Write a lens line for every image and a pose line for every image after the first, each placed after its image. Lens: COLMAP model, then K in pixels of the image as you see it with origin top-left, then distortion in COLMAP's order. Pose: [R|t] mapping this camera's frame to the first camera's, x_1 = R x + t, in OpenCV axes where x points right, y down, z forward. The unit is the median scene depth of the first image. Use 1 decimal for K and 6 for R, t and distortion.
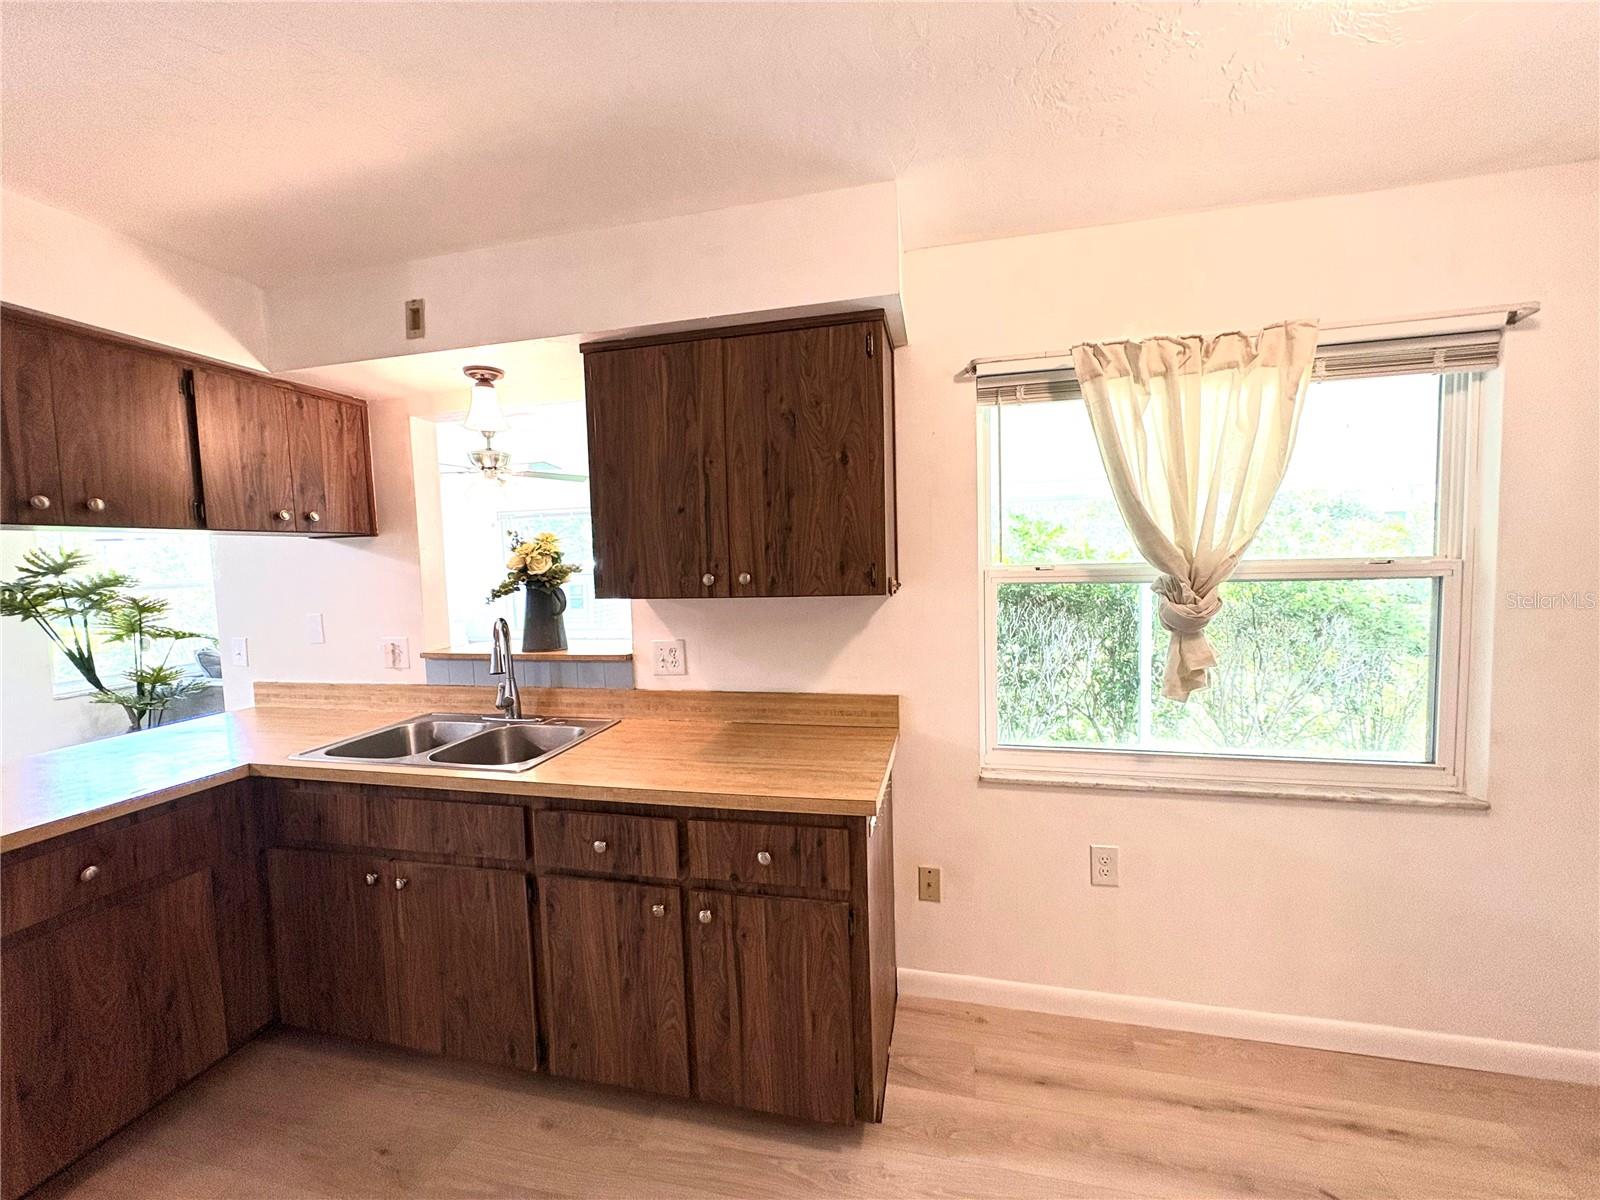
lens RADIAL K [[636.1, 0, 804.6], [0, 636.1, 598.4], [0, 0, 1]] dist [0.000063, 0.000632]
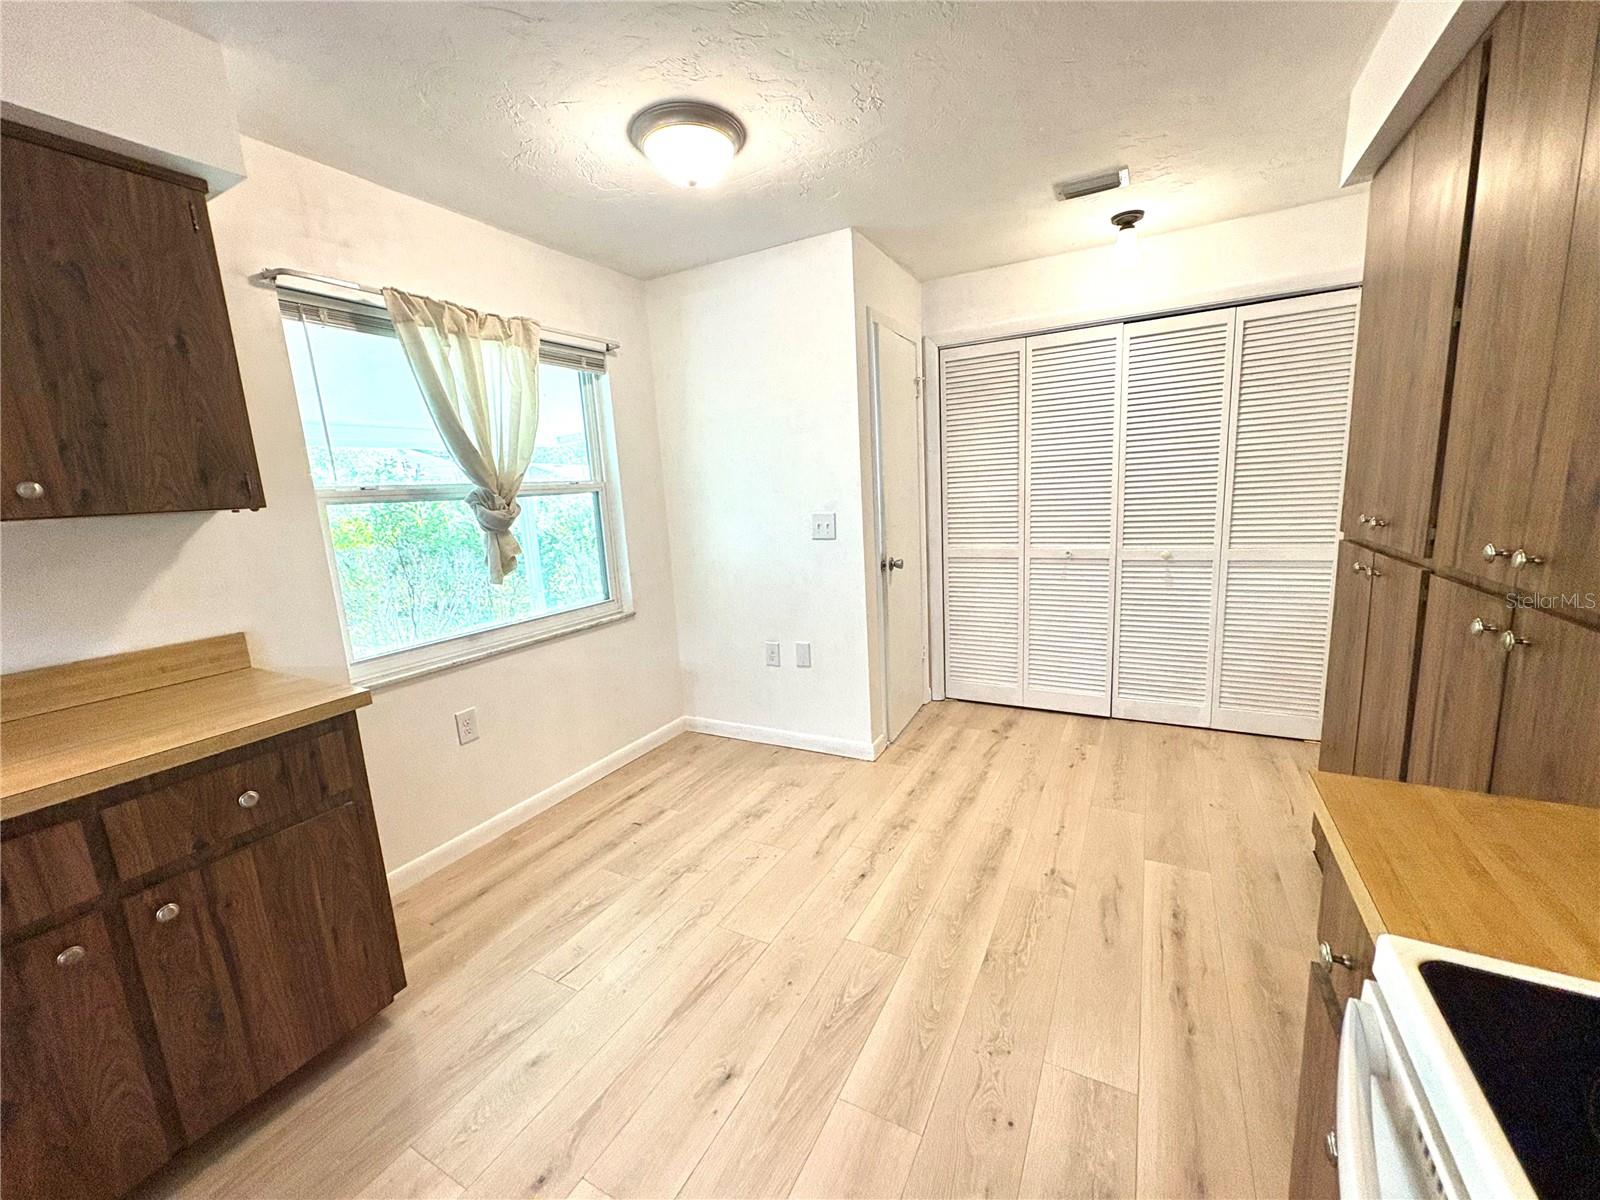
lens RADIAL K [[636.1, 0, 800.0], [0, 636.1, 599.1], [0, 0, 1]] dist [0.000063, 0.000632]
pose [[0.265457, -0.156454, 0.951344, -0.559378], [0.111810, 0.985083, 0.130804, 0.090210], [-0.957617, 0.071647, 0.278990, 0.002540]]
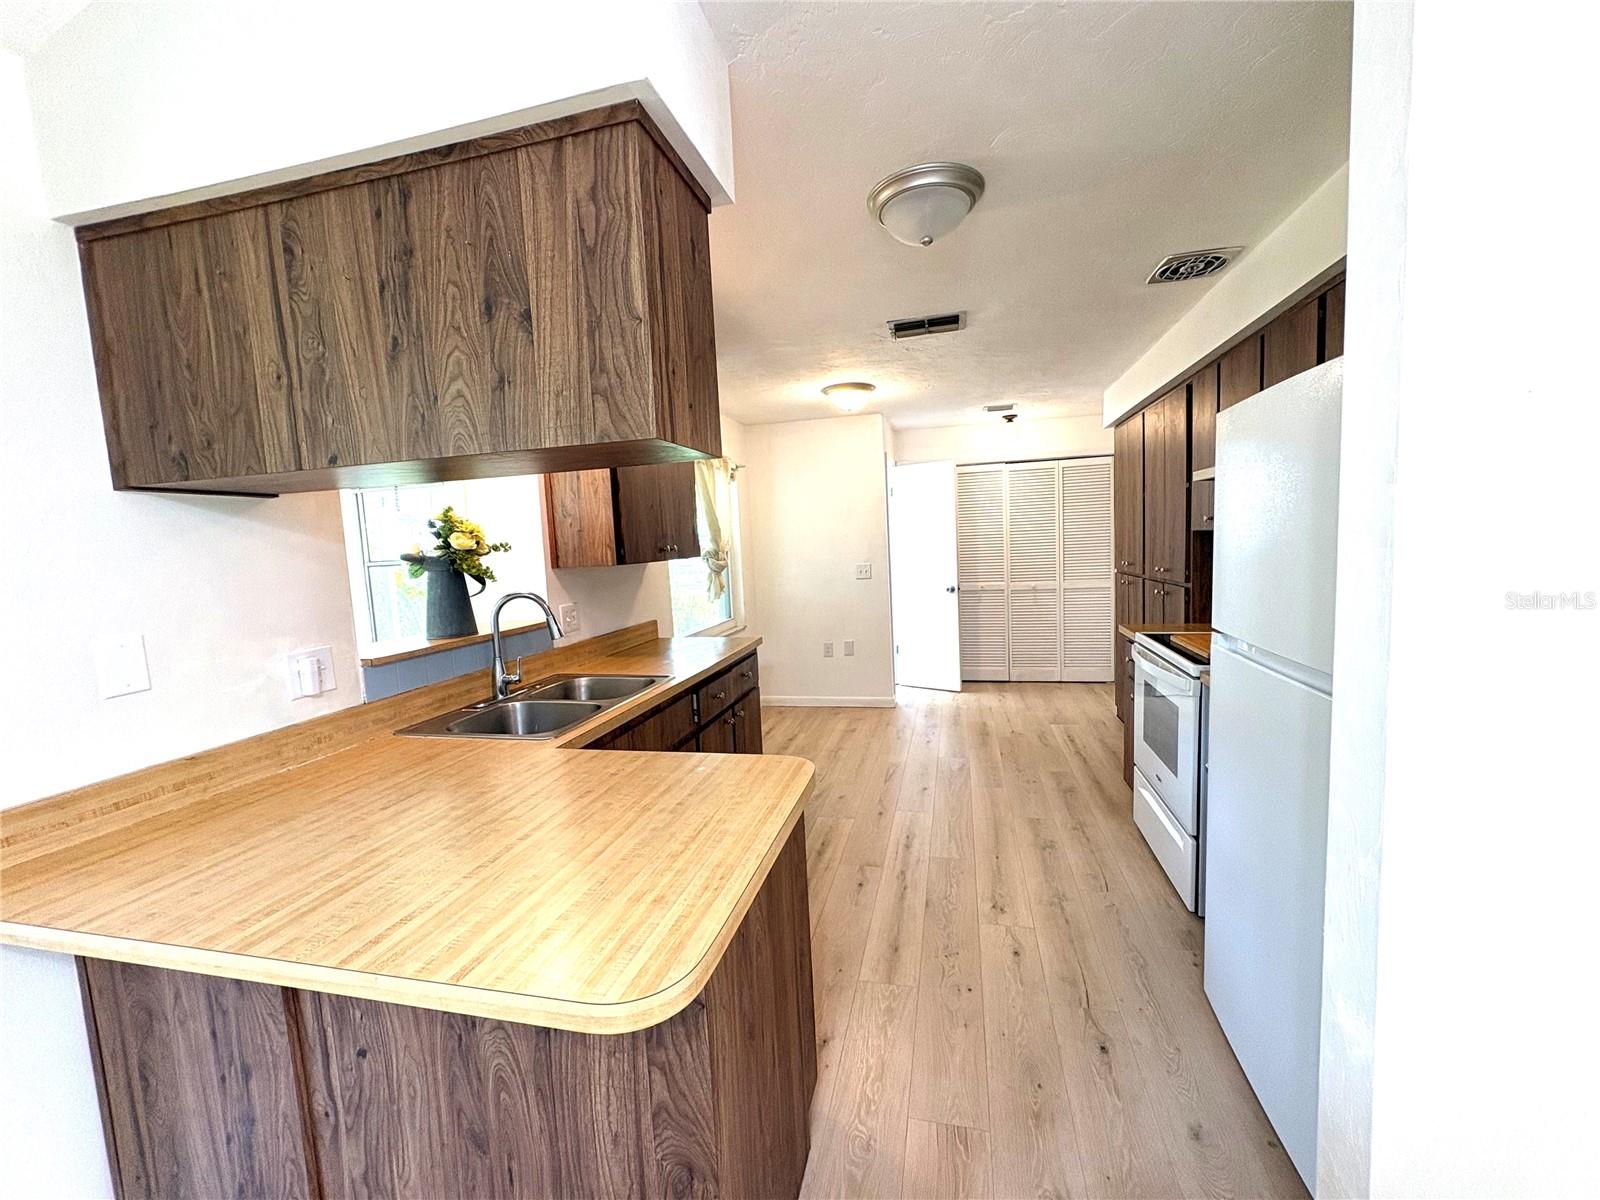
lens RADIAL K [[636.1, 0, 799.8], [0, 636.1, 599.5], [0, 0, 1]] dist [0.000063, 0.000632]
pose [[0.009584, -0.065096, 0.997833, -1.854753], [0.114297, 0.991410, 0.063579, 0.035104], [-0.993400, 0.113440, 0.016942, 0.653655]]
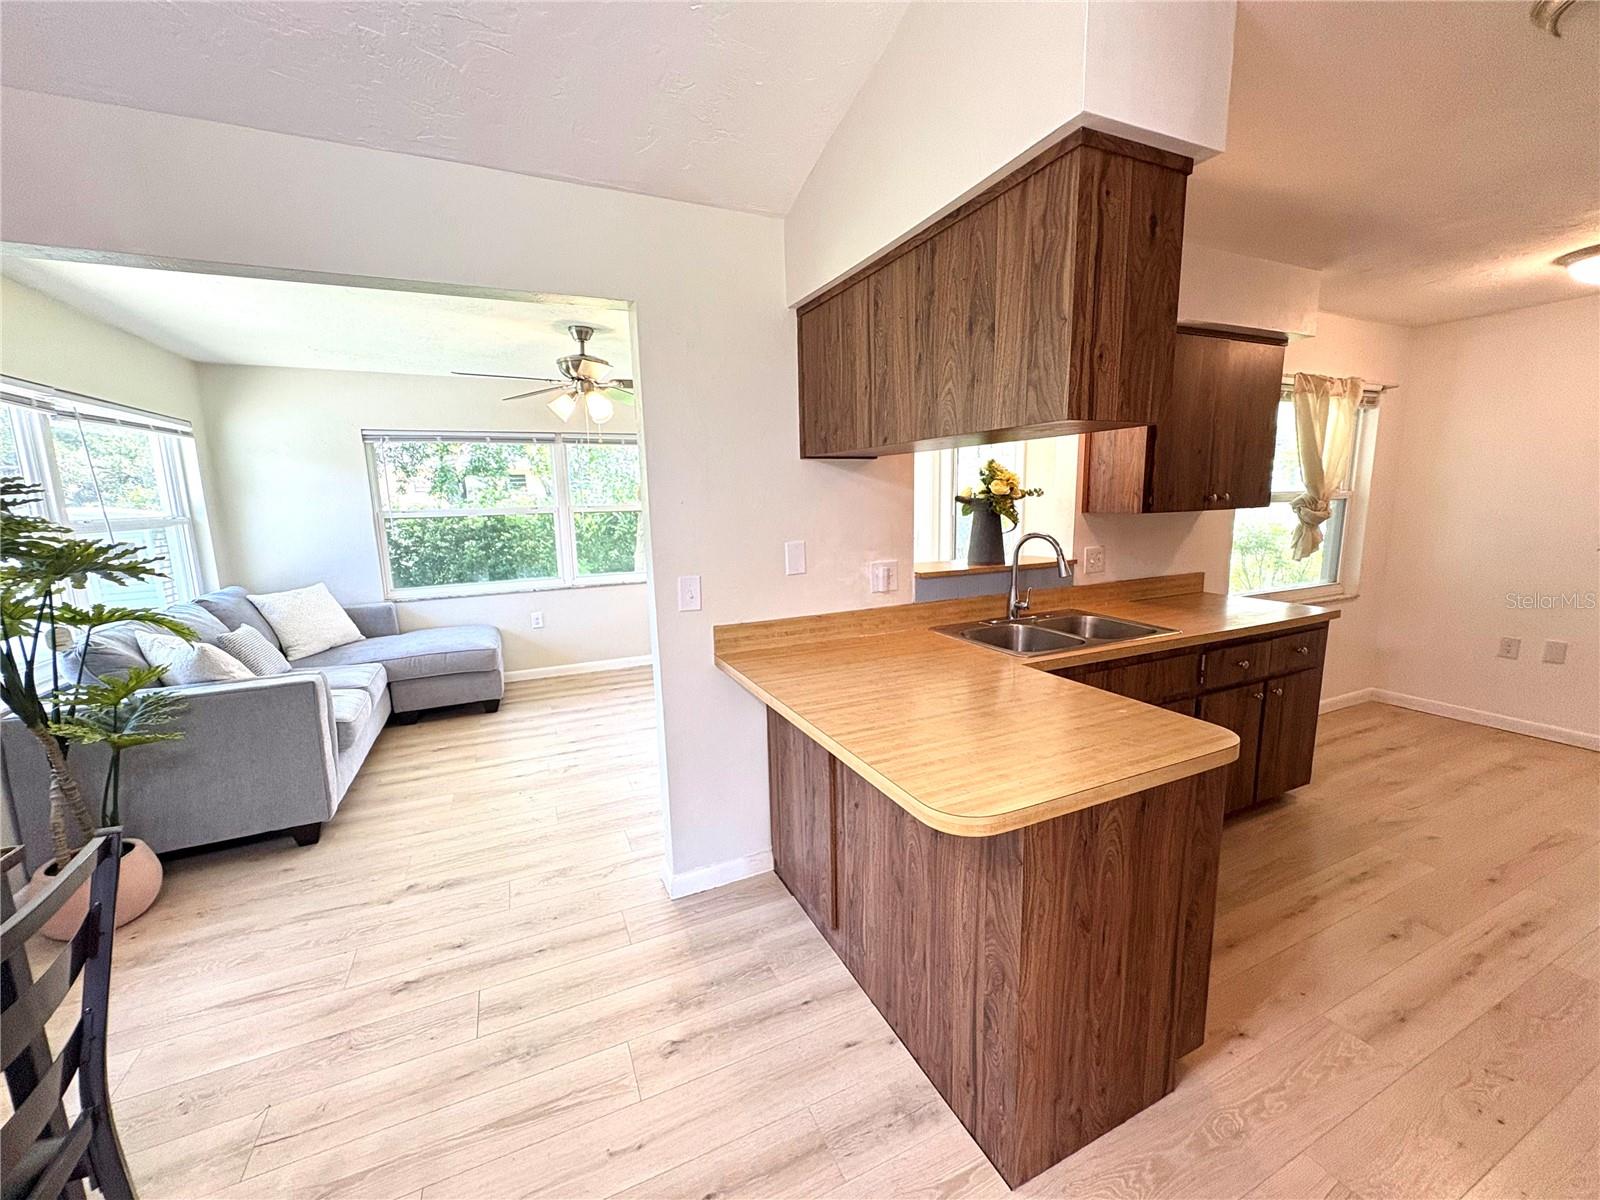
lens RADIAL K [[636.1, 0, 801.1], [0, 636.1, 599.7], [0, 0, 1]] dist [0.000063, 0.000632]
pose [[0.786204, -0.090329, 0.611330, -1.941178], [0.040823, 0.994690, 0.094473, 0.029892], [-0.616617, -0.049318, 0.785717, 0.398914]]
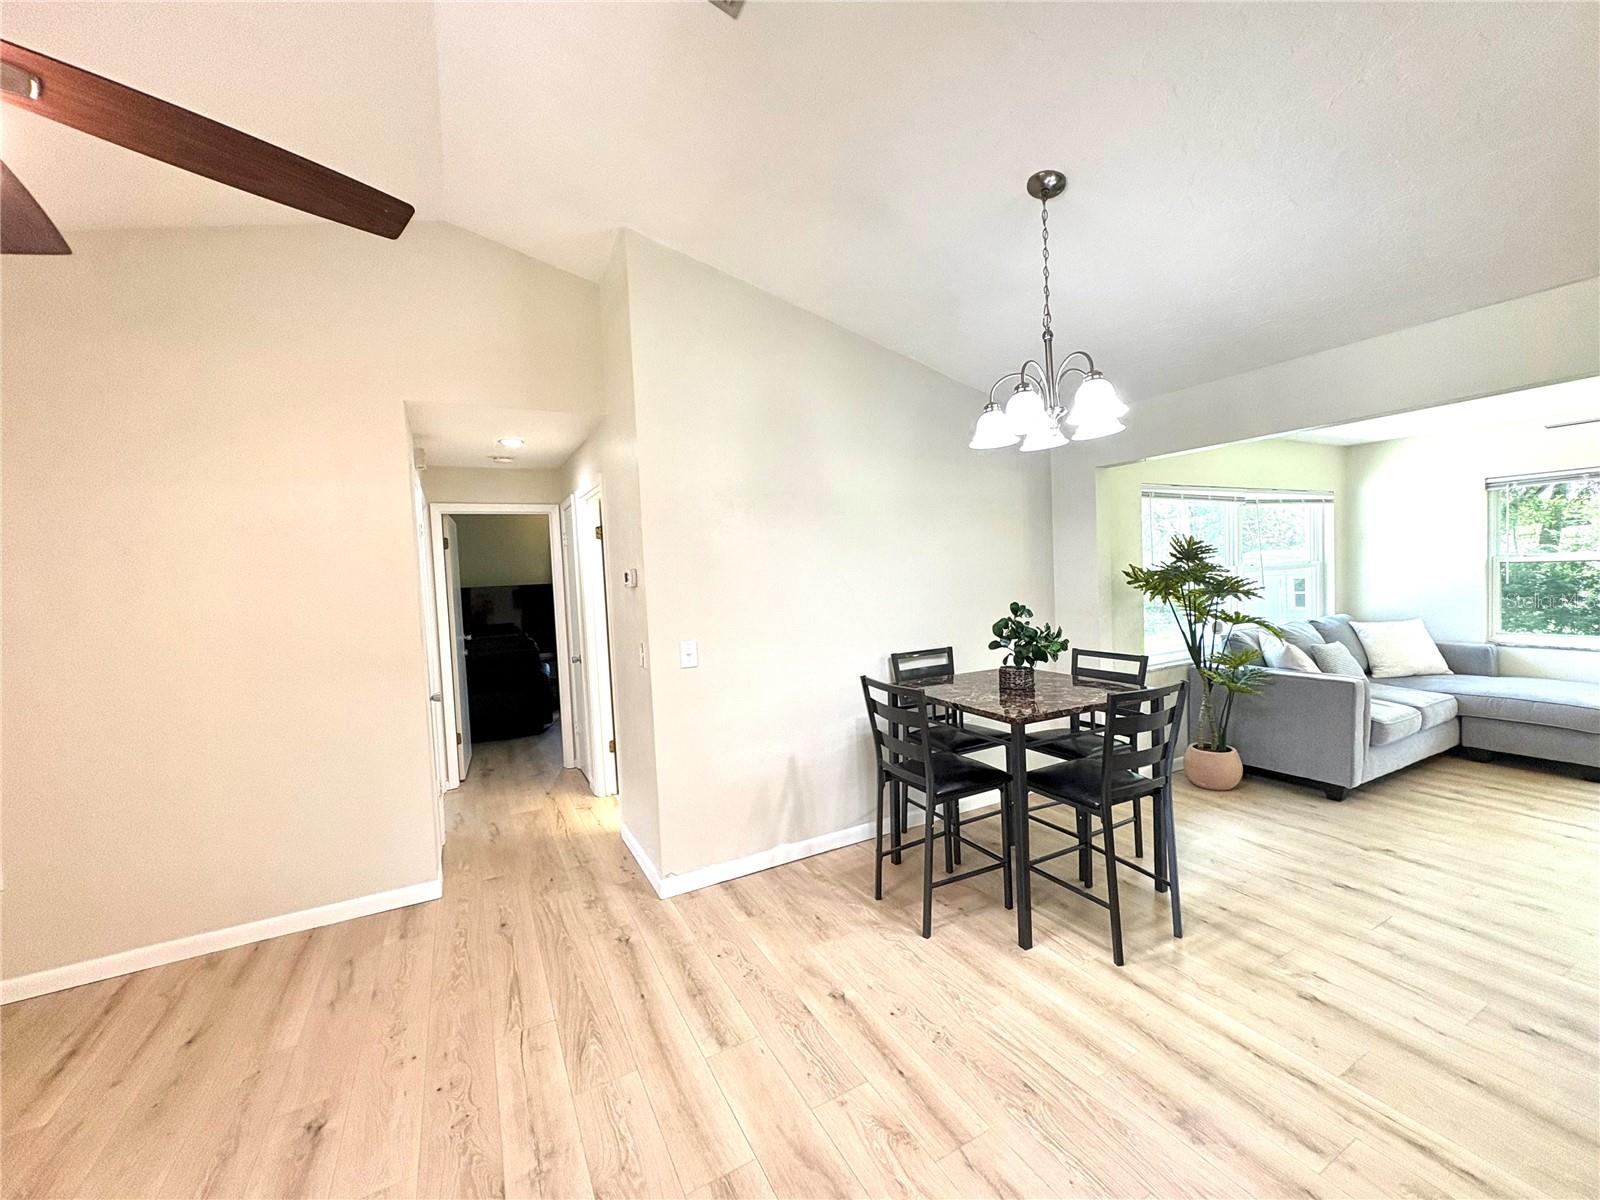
lens RADIAL K [[636.1, 0, 797.8], [0, 636.1, 598.6], [0, 0, 1]] dist [0.000063, 0.000632]
pose [[0.663504, 0.031967, -0.747489, -1.607795], [-0.025455, 0.999473, 0.020149, 0.048342], [0.747739, 0.005658, 0.663968, -0.439905]]
